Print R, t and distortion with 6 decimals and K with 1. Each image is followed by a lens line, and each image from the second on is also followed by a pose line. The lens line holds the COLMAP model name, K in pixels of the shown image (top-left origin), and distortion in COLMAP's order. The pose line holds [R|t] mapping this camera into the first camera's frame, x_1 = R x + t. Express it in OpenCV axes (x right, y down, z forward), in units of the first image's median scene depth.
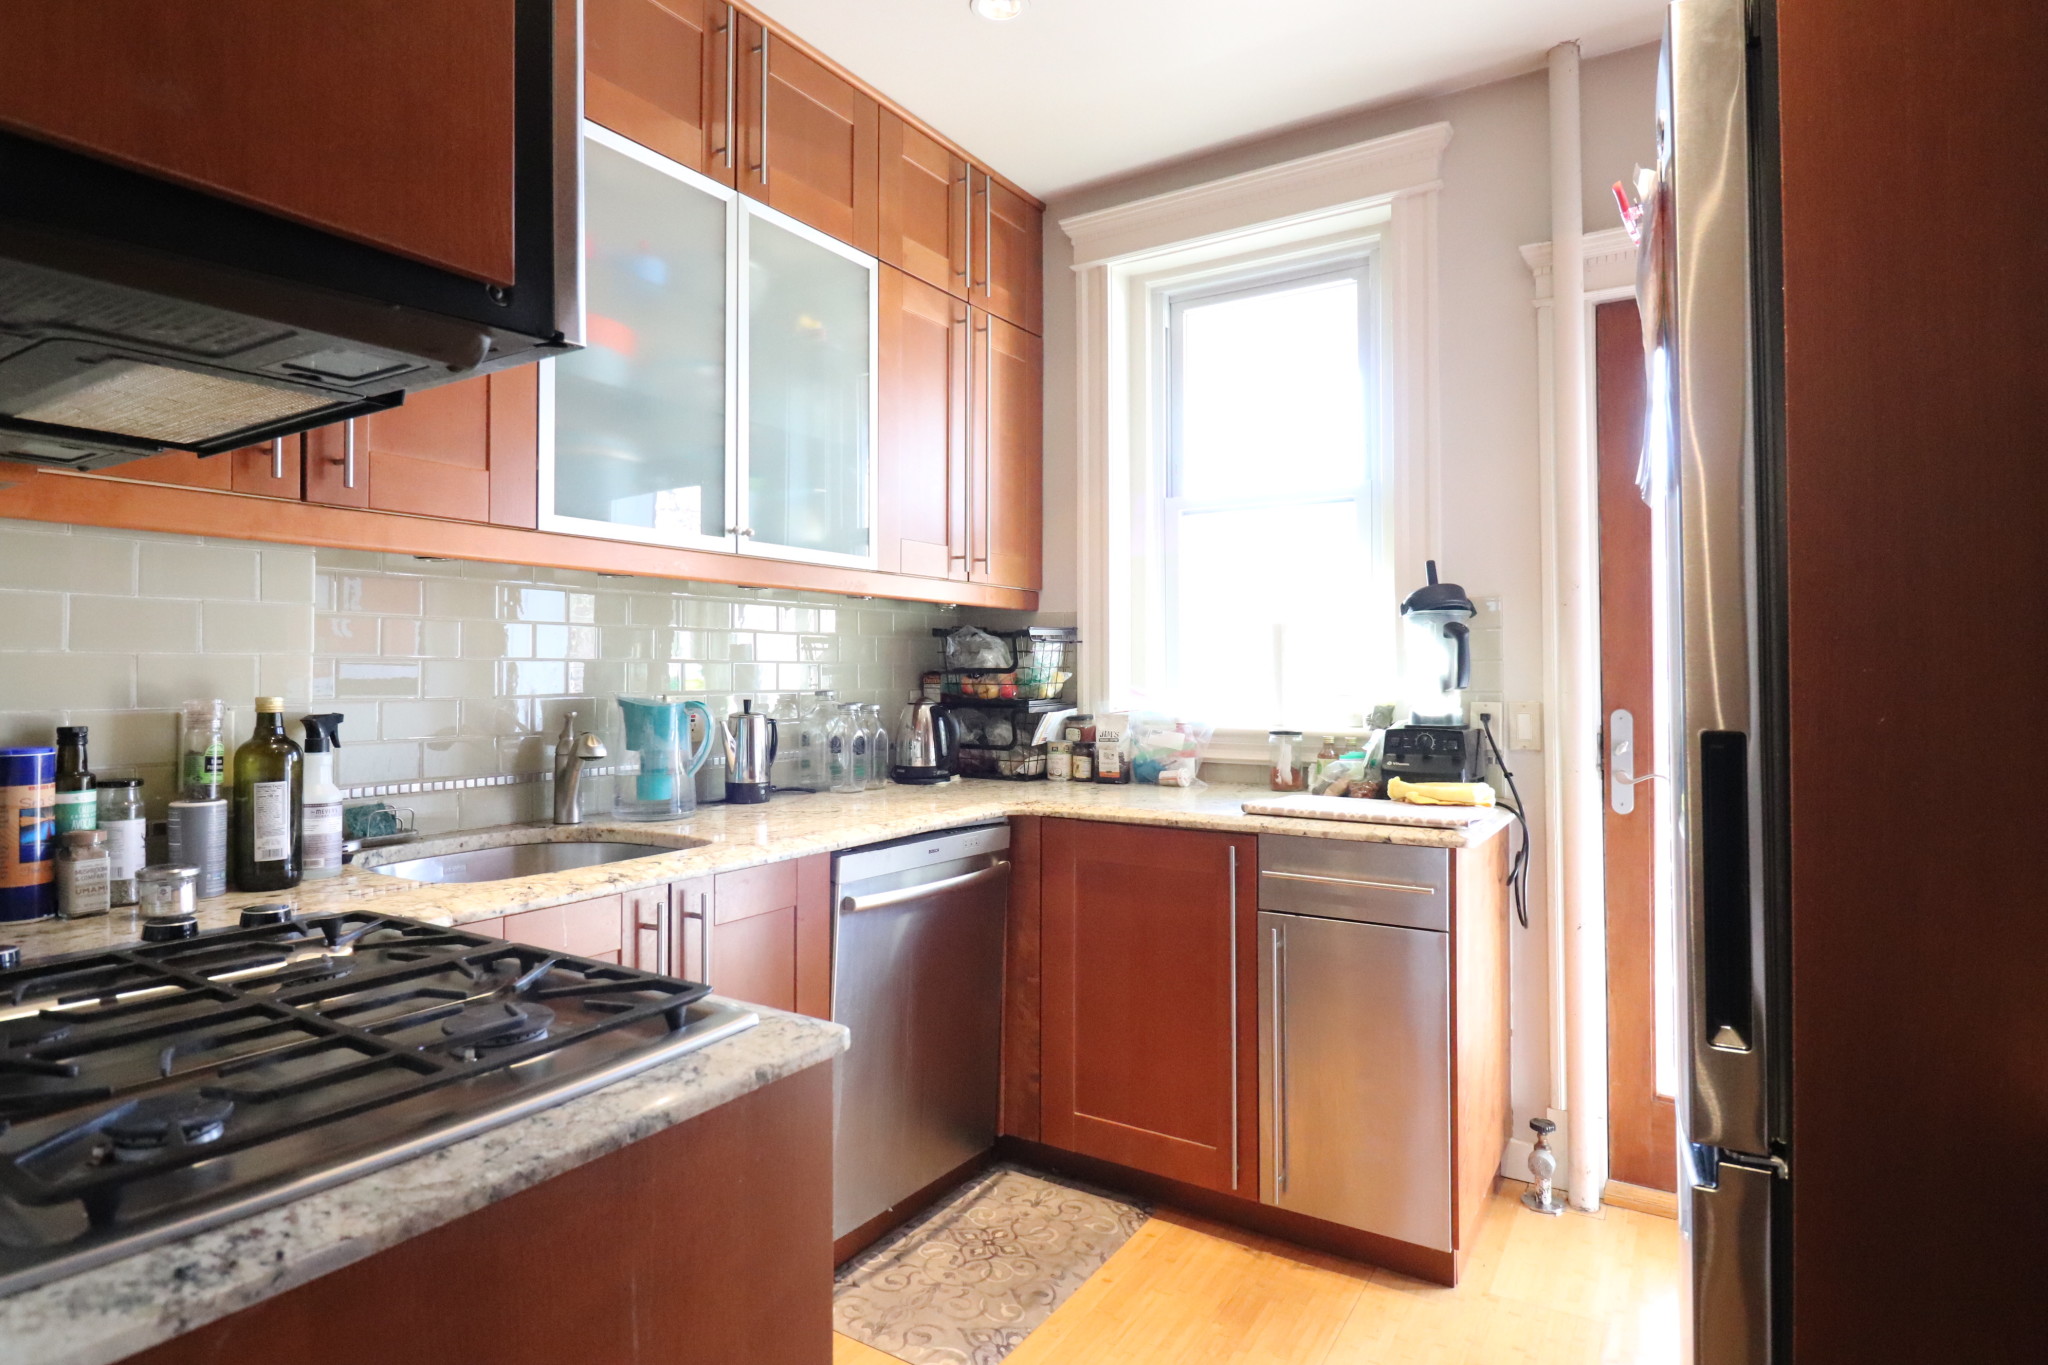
lens RADIAL K [[1083.9, 0, 1014.9], [0, 1083.9, 662.3], [0, 0, 1]] dist [0.001586, -0.010471]
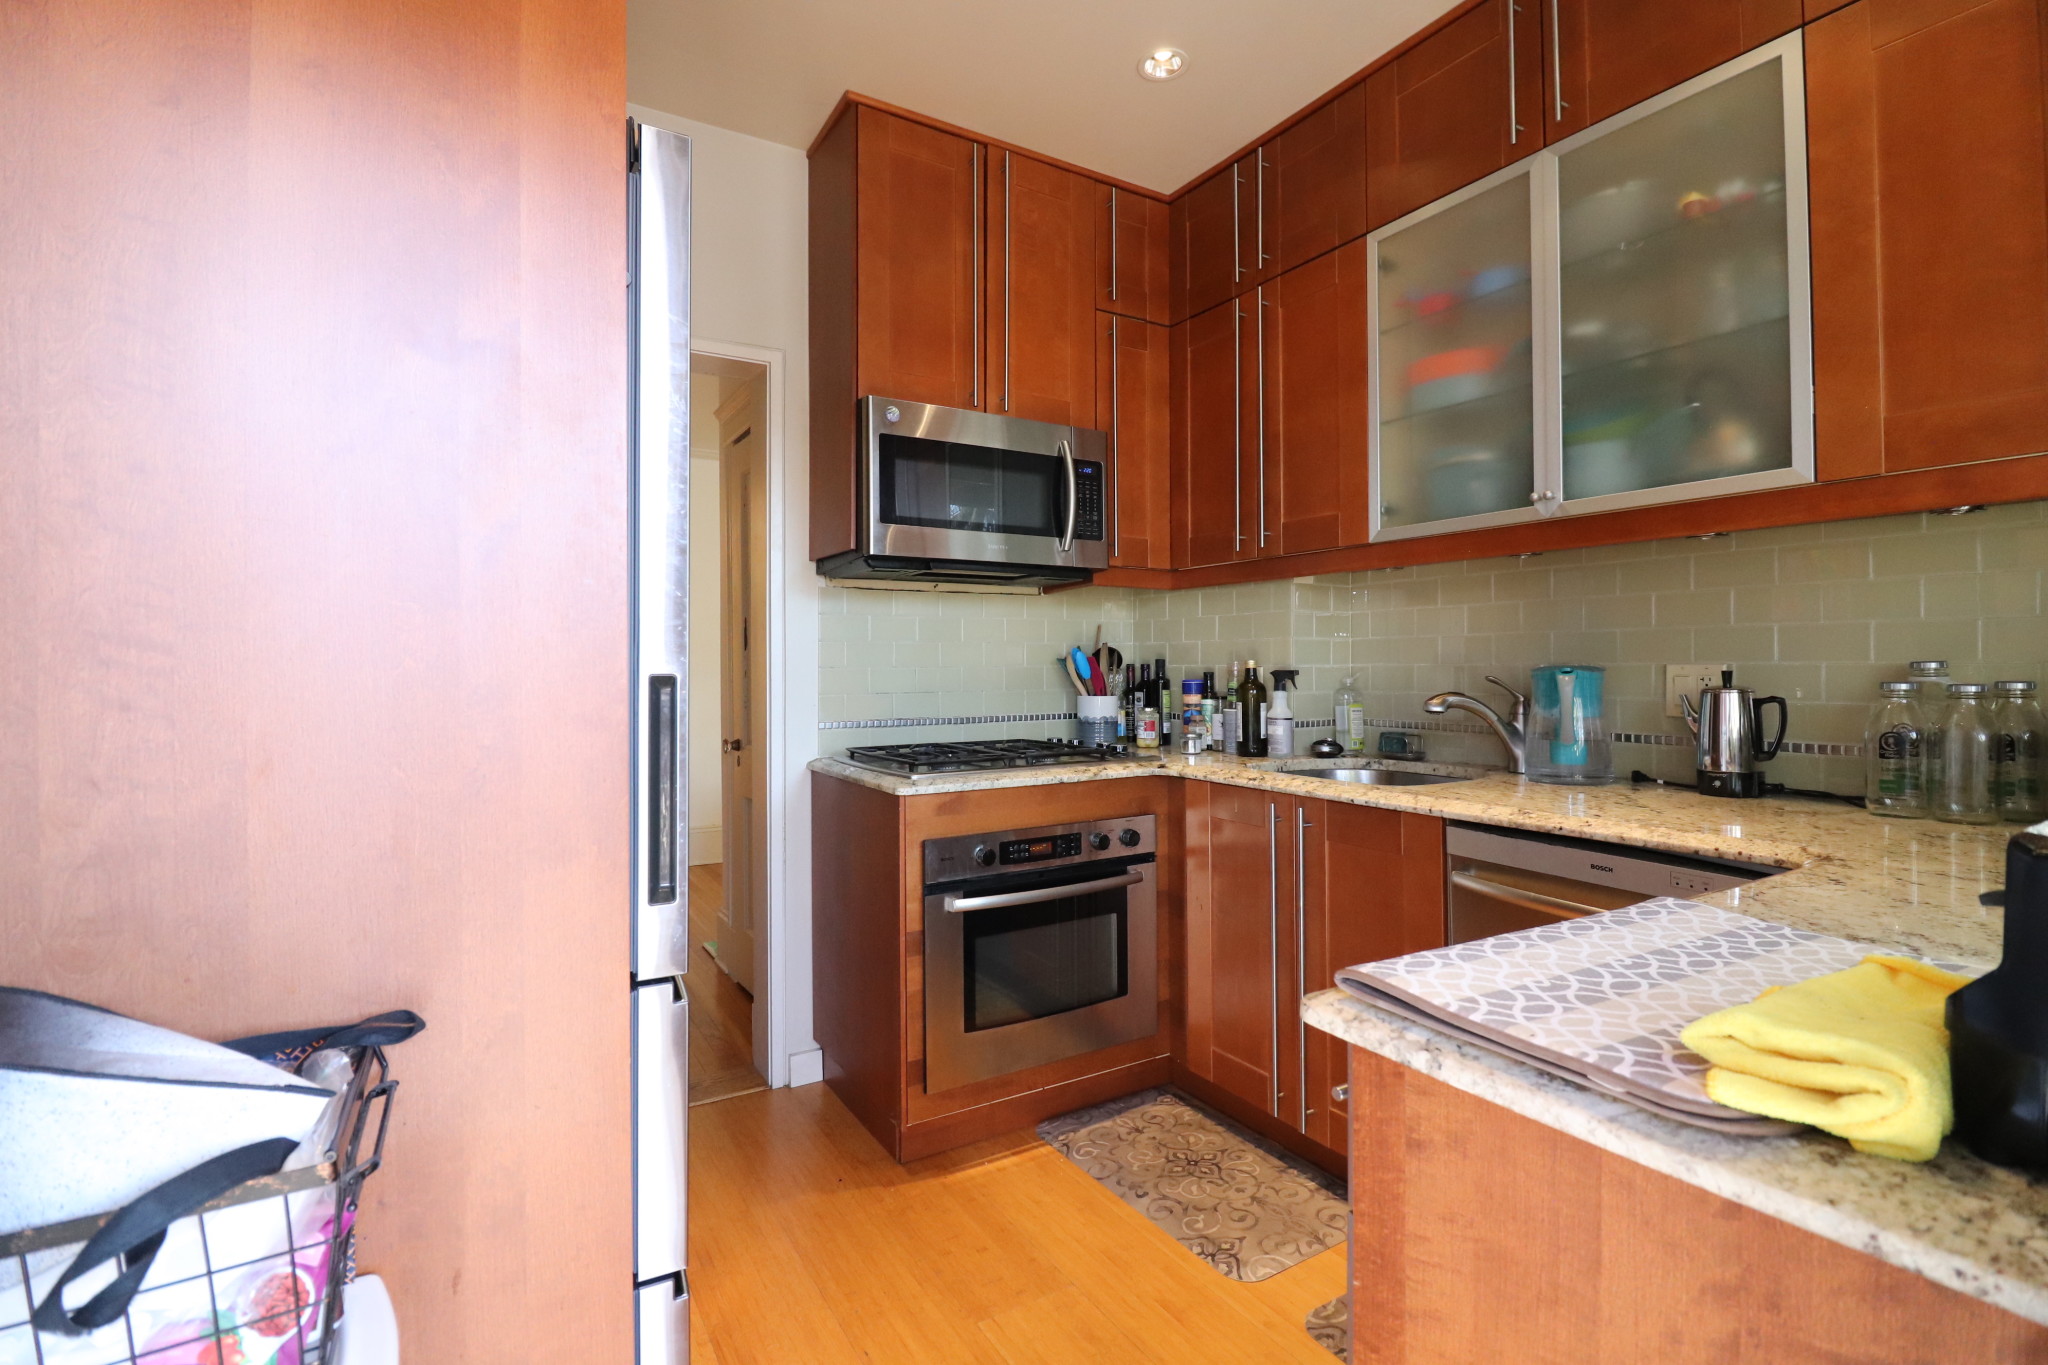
lens RADIAL K [[942.3, 0, 1023.3], [0, 942.3, 663.8], [0, 0, 1]] dist [-0.003158, -0.013608]
pose [[-0.438091, 0.000717, -0.898930, 0.825165], [0.014022, 0.999883, -0.006037, 0.035011], [0.898821, -0.015249, -0.438050, 1.096576]]
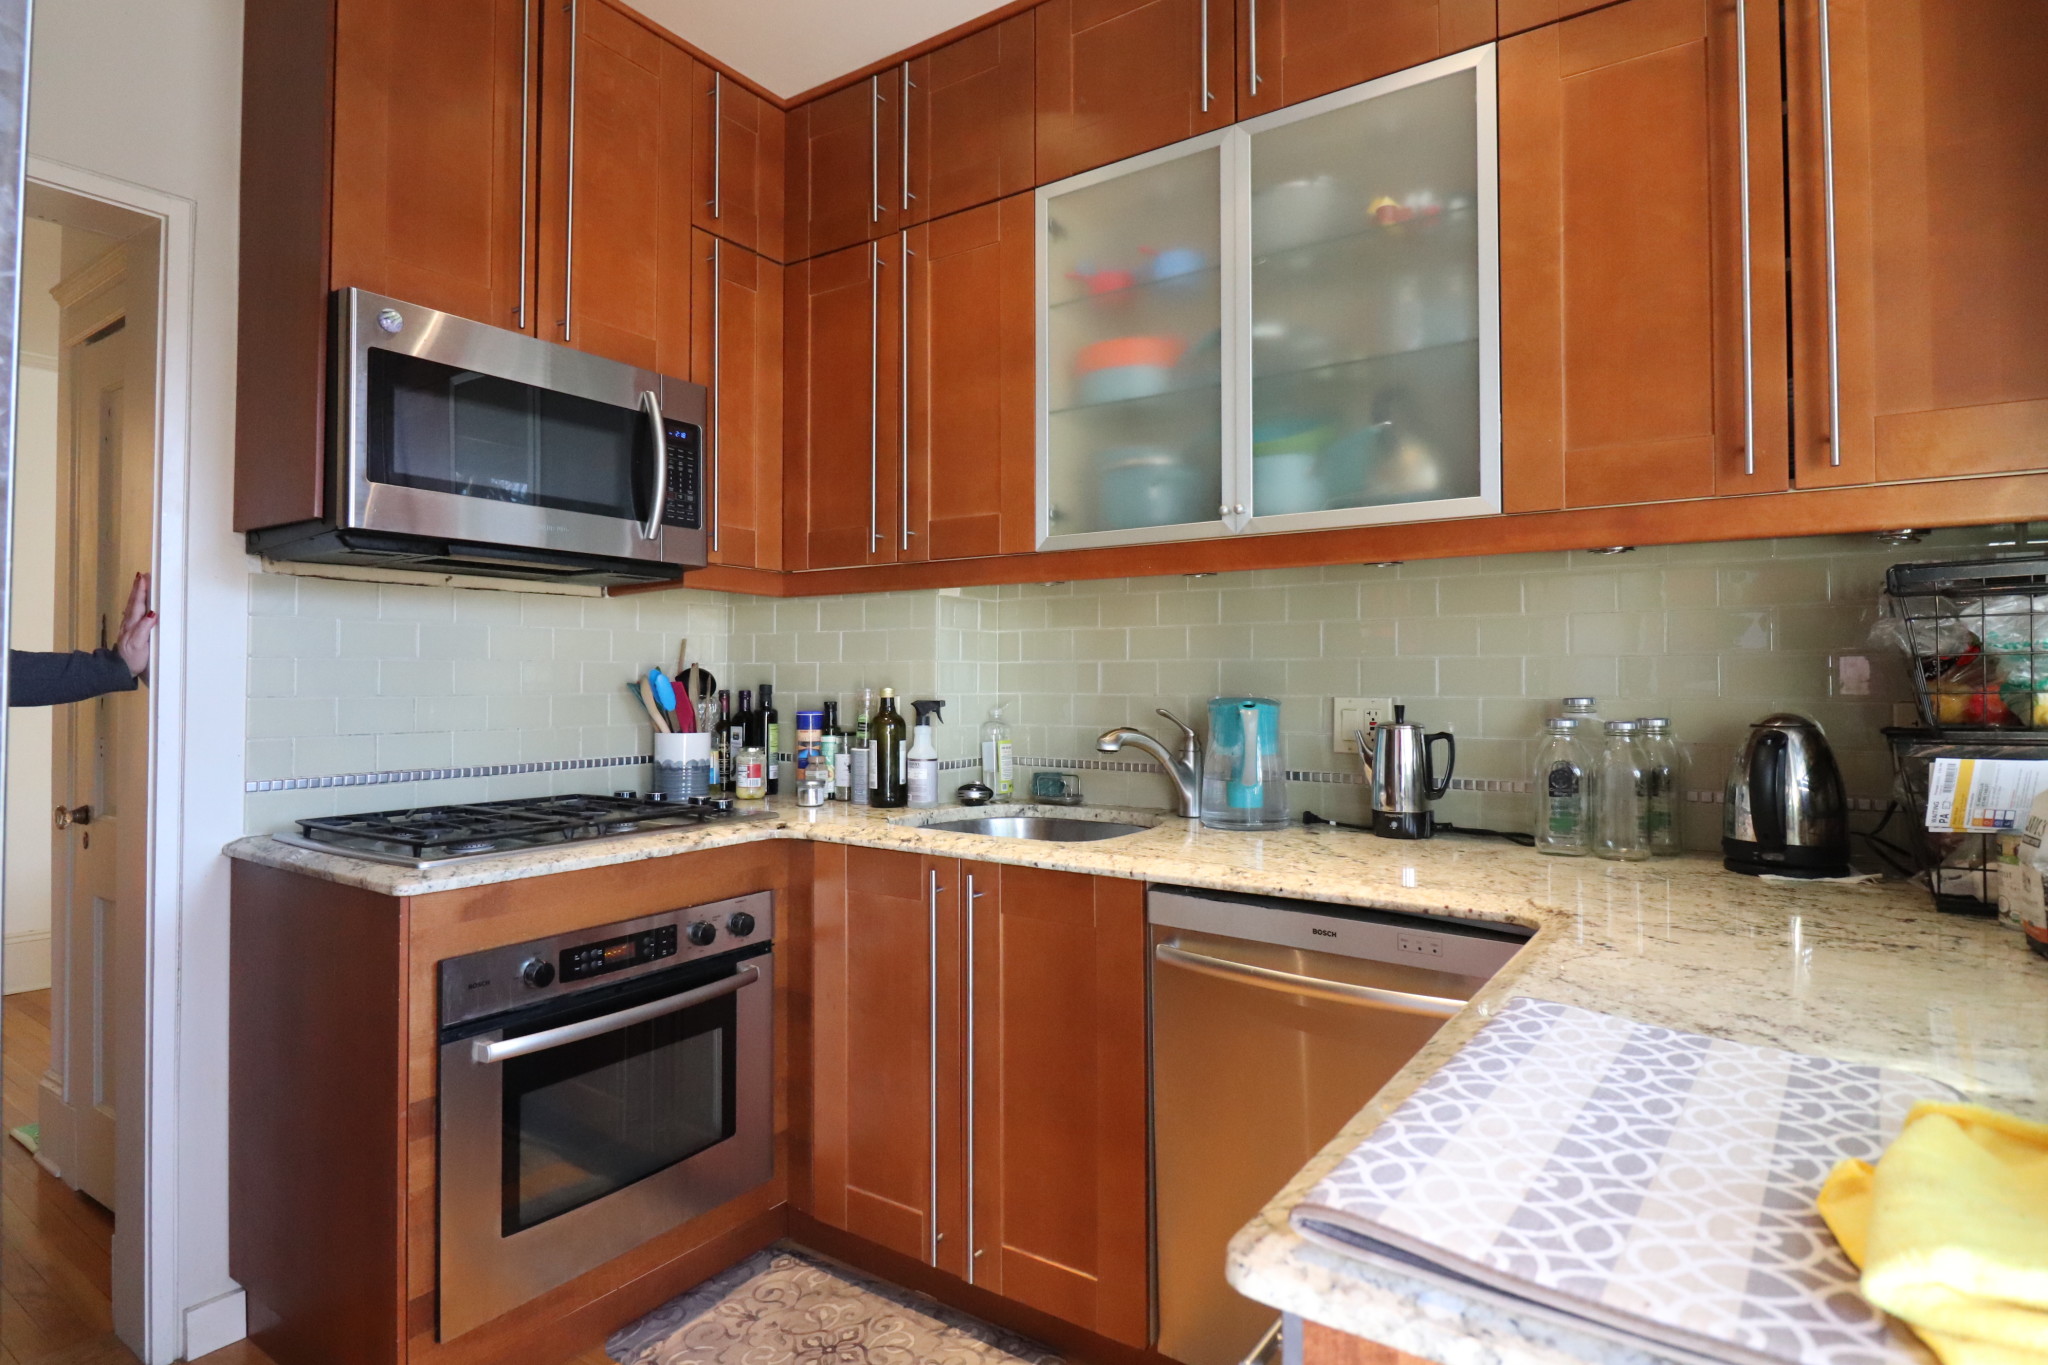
lens RADIAL K [[1083.9, 0, 1014.9], [0, 1083.9, 662.3], [0, 0, 1]] dist [0.001586, -0.010471]
pose [[-0.031186, -0.018053, -0.999351, 0.721088], [0.008990, 0.999791, -0.018342, 0.020699], [0.999473, -0.009556, -0.031017, 0.984368]]
